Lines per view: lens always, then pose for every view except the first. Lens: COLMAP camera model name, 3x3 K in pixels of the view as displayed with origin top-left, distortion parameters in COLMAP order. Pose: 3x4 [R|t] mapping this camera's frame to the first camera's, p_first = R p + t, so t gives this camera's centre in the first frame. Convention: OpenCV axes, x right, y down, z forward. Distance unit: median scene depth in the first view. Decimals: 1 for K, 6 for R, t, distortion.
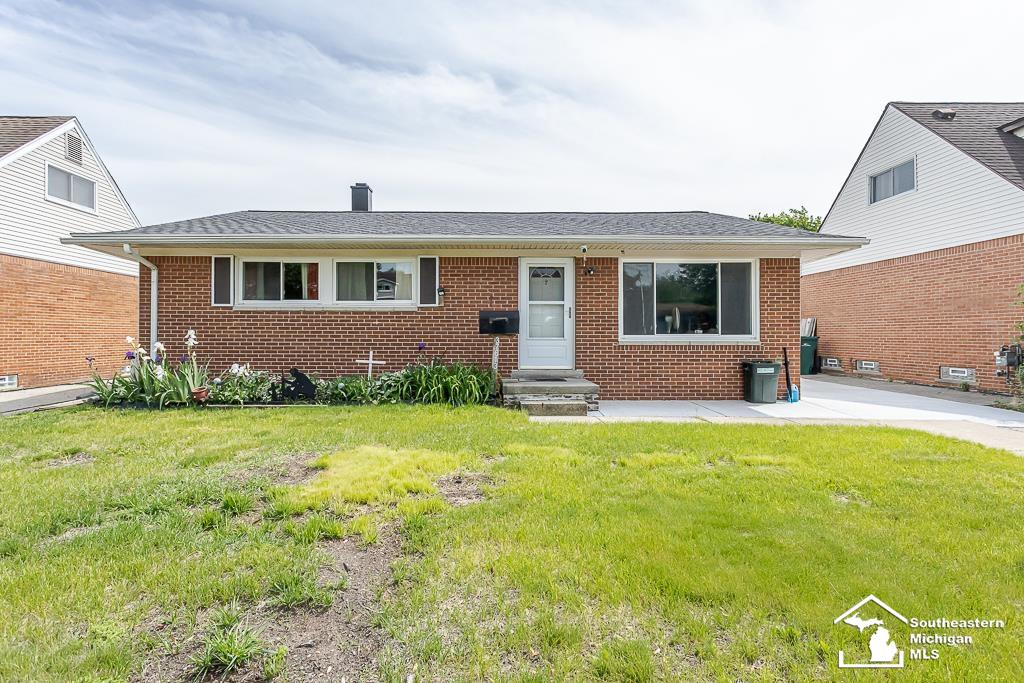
lens RADIAL K [[508.2, 0, 515.1], [0, 508.2, 325.6], [0, 0, 1]] dist [0.007444, 0.000366]
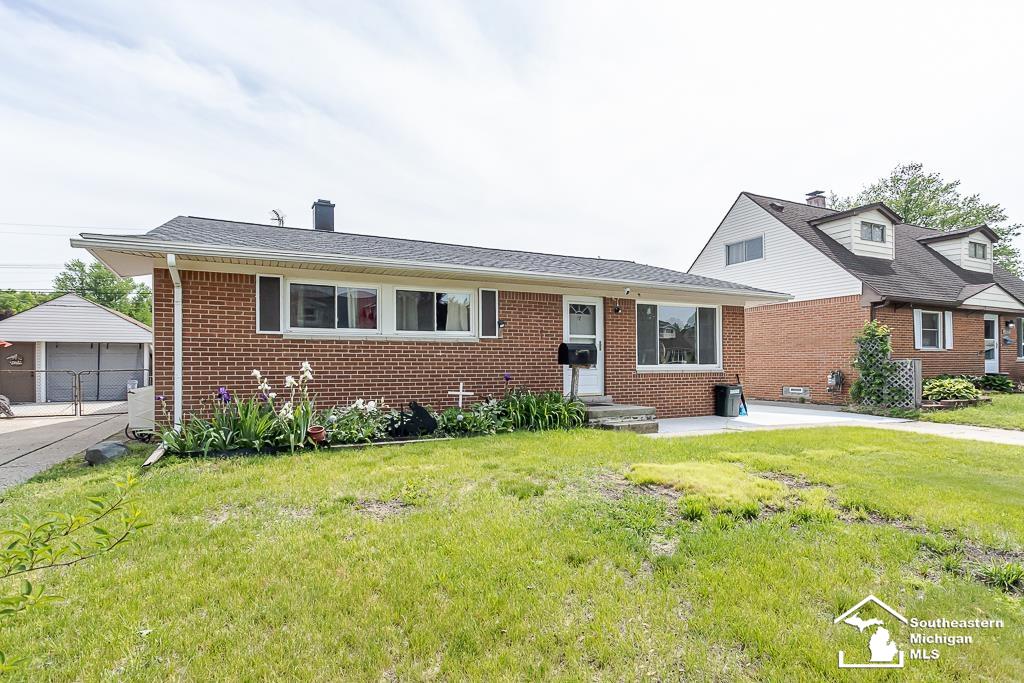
lens RADIAL K [[517.1, 0, 486.6], [0, 517.1, 356.5], [0, 0, 1]] dist [0.007147, 0.000722]
pose [[0.907969, 0.002088, 0.419033, -0.608177], [-0.002362, 0.999997, 0.000136, -0.000840], [-0.419031, -0.001113, 0.907971, 0.053532]]
